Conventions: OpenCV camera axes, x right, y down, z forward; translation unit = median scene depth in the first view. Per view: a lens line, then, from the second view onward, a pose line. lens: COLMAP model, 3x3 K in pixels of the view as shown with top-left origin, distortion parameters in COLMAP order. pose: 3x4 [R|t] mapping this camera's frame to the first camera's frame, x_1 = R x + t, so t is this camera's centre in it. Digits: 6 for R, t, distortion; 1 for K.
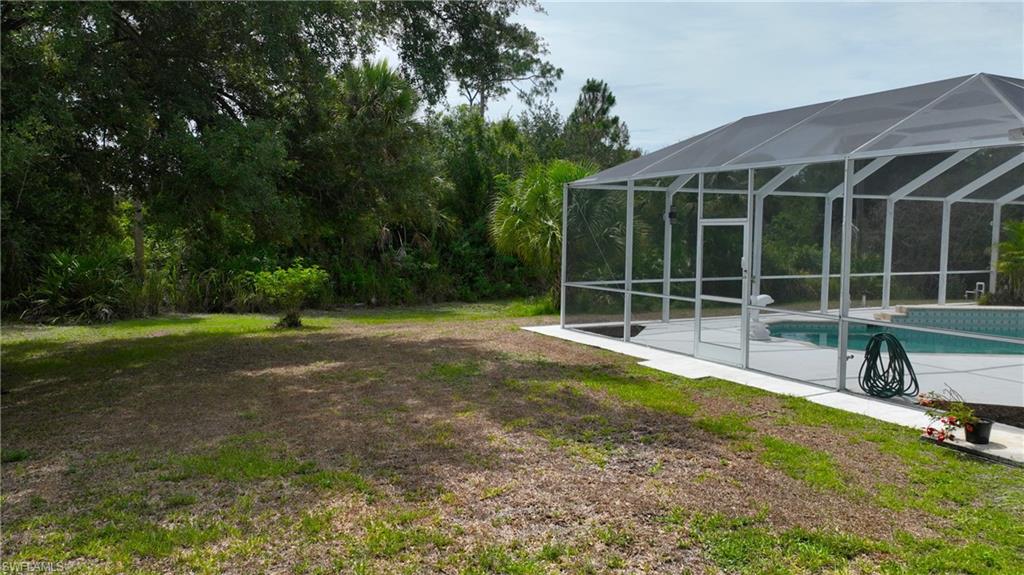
lens RADIAL K [[734.3, 0, 511.7], [0, 734.3, 288.5], [0, 0, 1]] dist [0.012841, 0.000386]
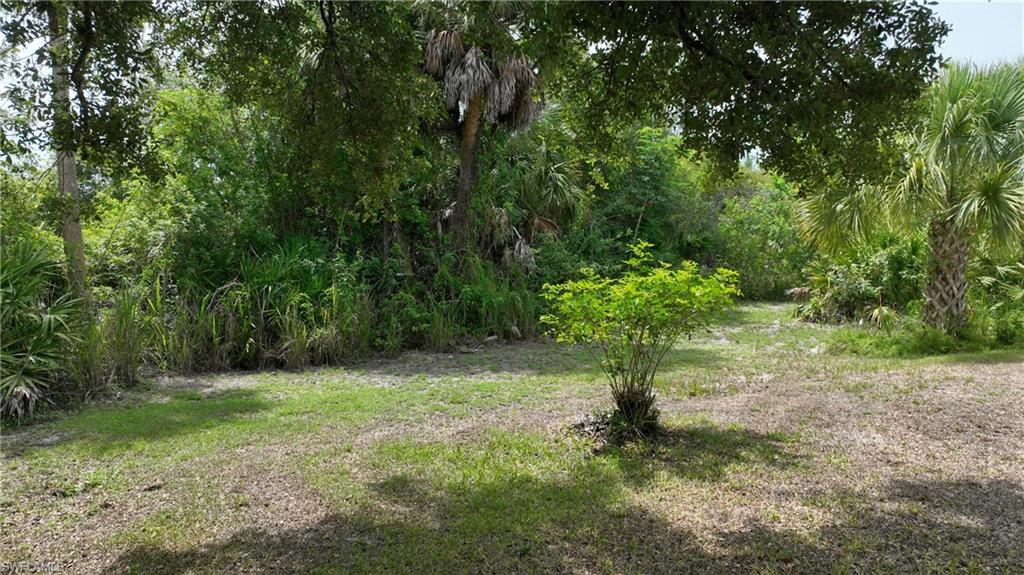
lens RADIAL K [[734.3, 0, 512.3], [0, 734.3, 286.1], [0, 0, 1]] dist [0.012841, 0.000386]
pose [[0.988556, -0.031699, 0.147485, -0.299521], [0.033506, 0.999391, -0.009782, -0.012968], [-0.147085, 0.014612, 0.989016, 0.487766]]
